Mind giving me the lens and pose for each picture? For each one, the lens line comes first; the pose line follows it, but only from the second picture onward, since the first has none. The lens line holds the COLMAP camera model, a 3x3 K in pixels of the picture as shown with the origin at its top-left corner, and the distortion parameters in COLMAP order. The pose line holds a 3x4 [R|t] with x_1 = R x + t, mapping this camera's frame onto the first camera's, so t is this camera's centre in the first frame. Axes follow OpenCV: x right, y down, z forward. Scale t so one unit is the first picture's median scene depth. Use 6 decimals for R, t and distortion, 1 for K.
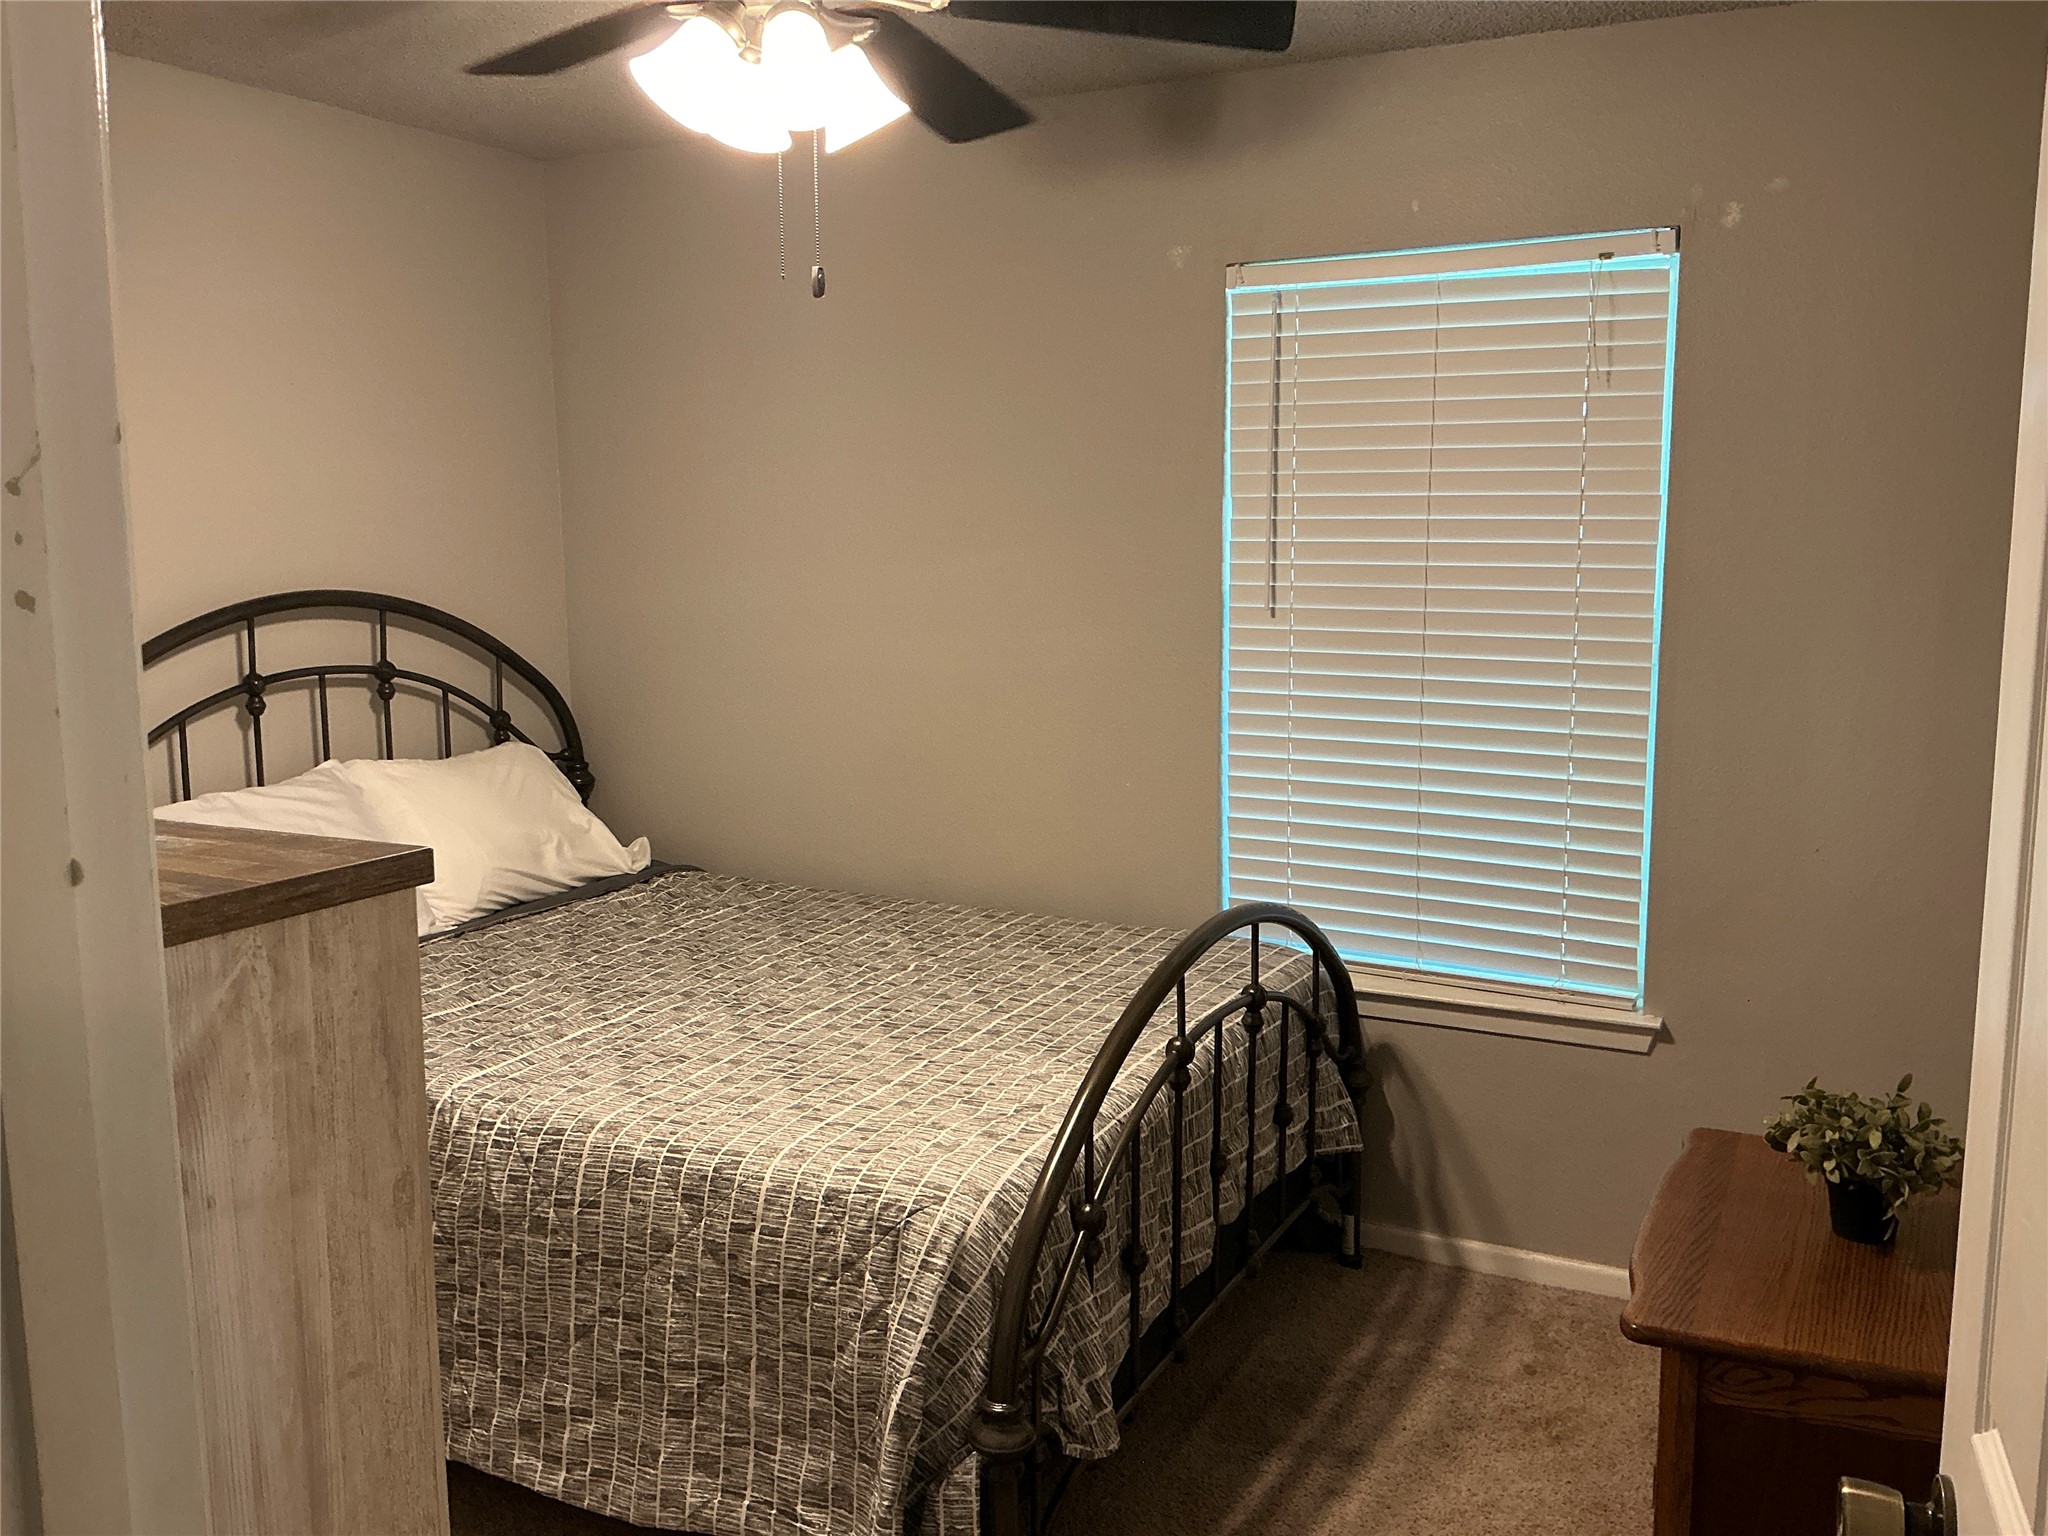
lens RADIAL K [[1701.4, 0, 1020.2], [0, 1701.4, 764.9], [0, 0, 1]] dist [0.150166, -0.305326]
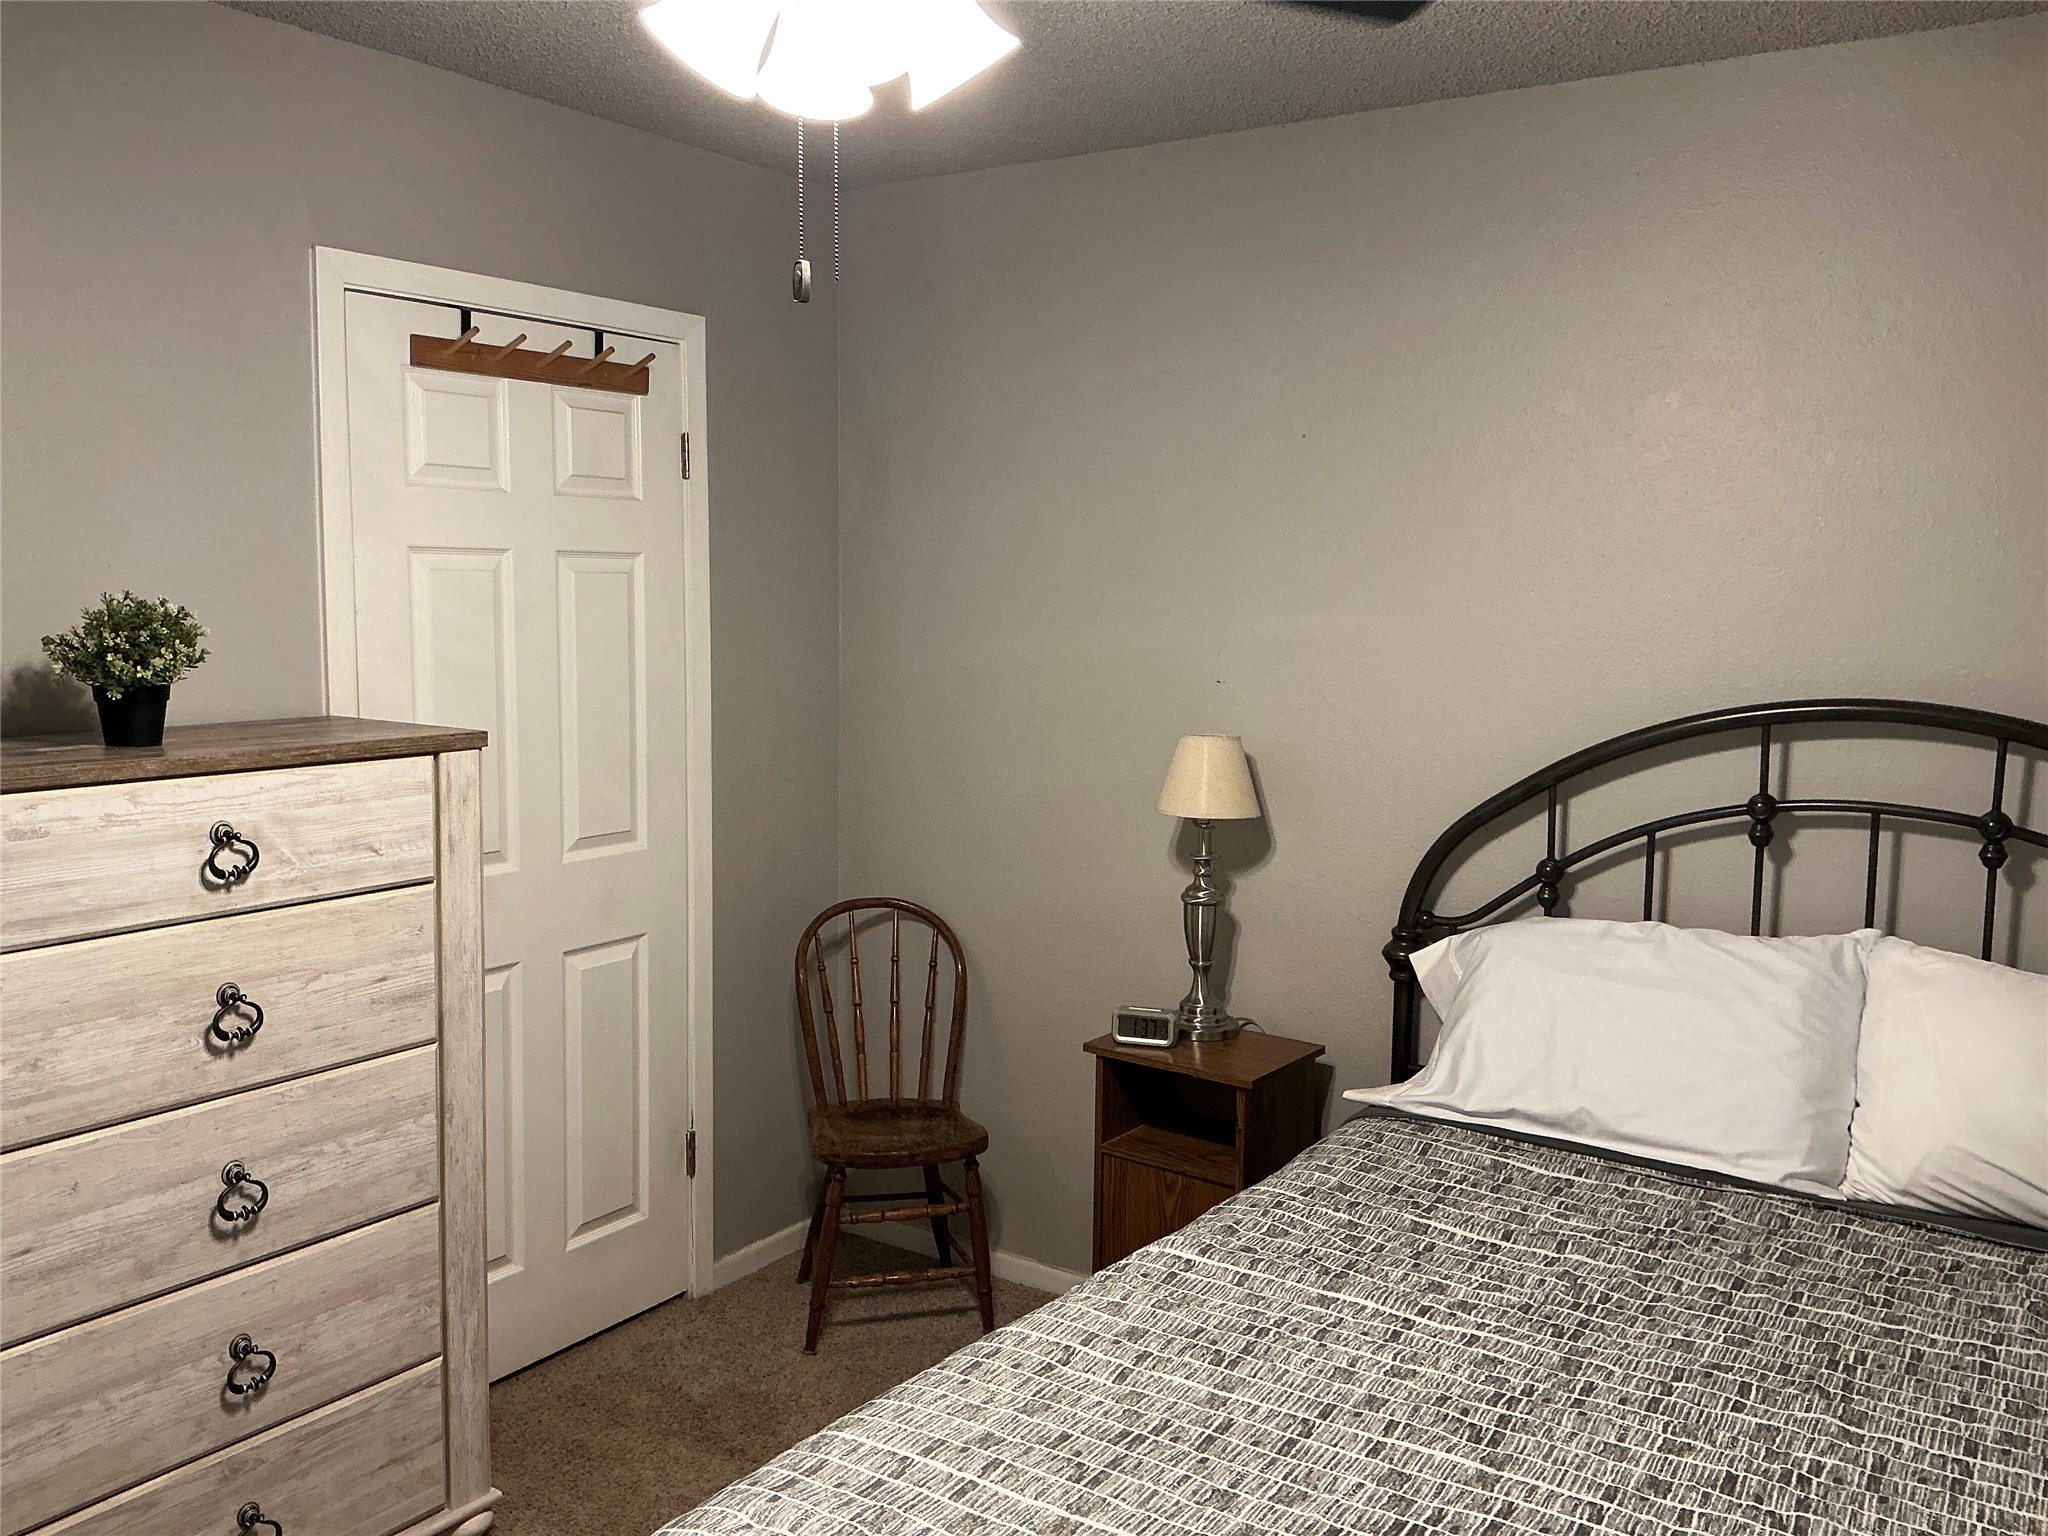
lens RADIAL K [[1701.4, 0, 1020.2], [0, 1701.4, 764.9], [0, 0, 1]] dist [0.150166, -0.305326]
pose [[-0.173630, 0.099072, -0.979815, 0.392757], [-0.136616, 0.982884, 0.123592, -0.117960], [0.975289, 0.155318, -0.157124, 0.785902]]
